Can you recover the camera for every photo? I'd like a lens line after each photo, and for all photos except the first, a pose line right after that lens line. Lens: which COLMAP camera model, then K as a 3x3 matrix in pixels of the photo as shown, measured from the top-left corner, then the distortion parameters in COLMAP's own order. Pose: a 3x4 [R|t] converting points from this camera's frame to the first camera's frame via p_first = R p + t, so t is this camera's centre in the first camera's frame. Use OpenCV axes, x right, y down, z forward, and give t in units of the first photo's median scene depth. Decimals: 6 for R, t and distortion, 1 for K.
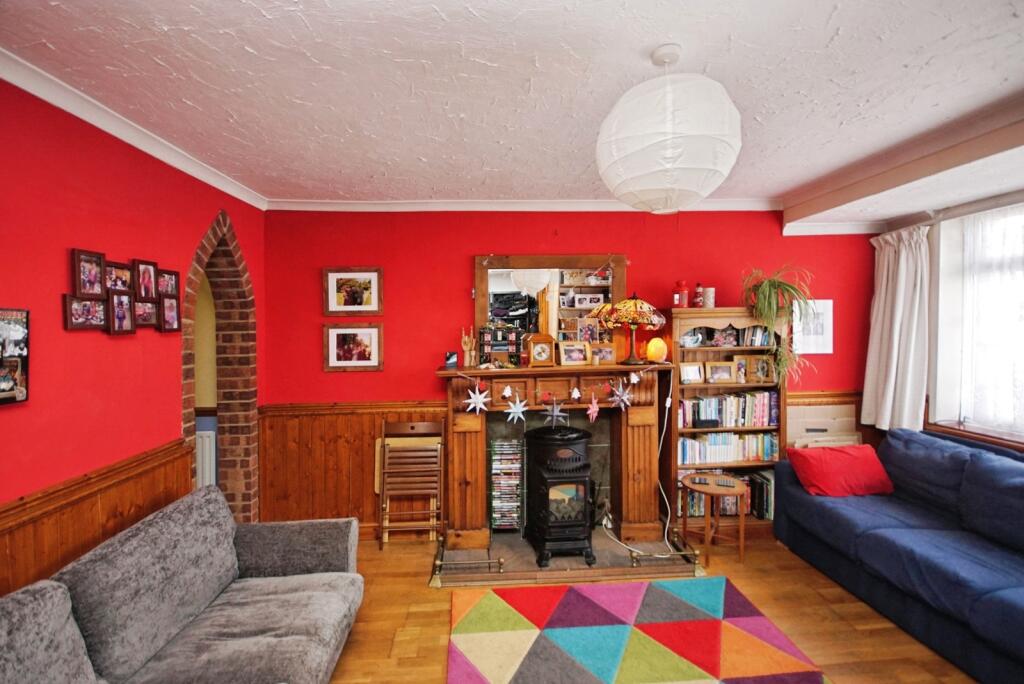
lens RADIAL K [[448.2, 0, 509.3], [0, 448.2, 324.0], [0, 0, 1]] dist [0.000022, -0.006562]
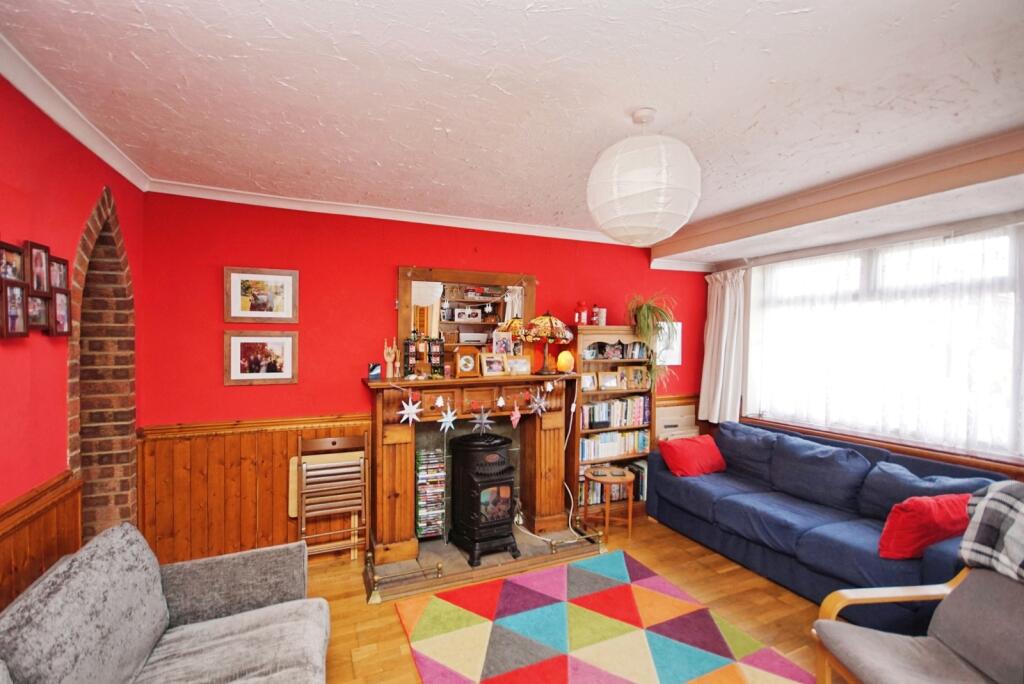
lens RADIAL K [[442.9, 0, 512.0], [0, 442.9, 342.0], [0, 0, 1]] dist [0.001971, -0.010626]
pose [[0.936036, 0.017420, 0.351472, -0.201592], [-0.020438, 0.999779, 0.004881, 0.005805], [-0.351309, -0.011752, 0.936186, -0.002048]]
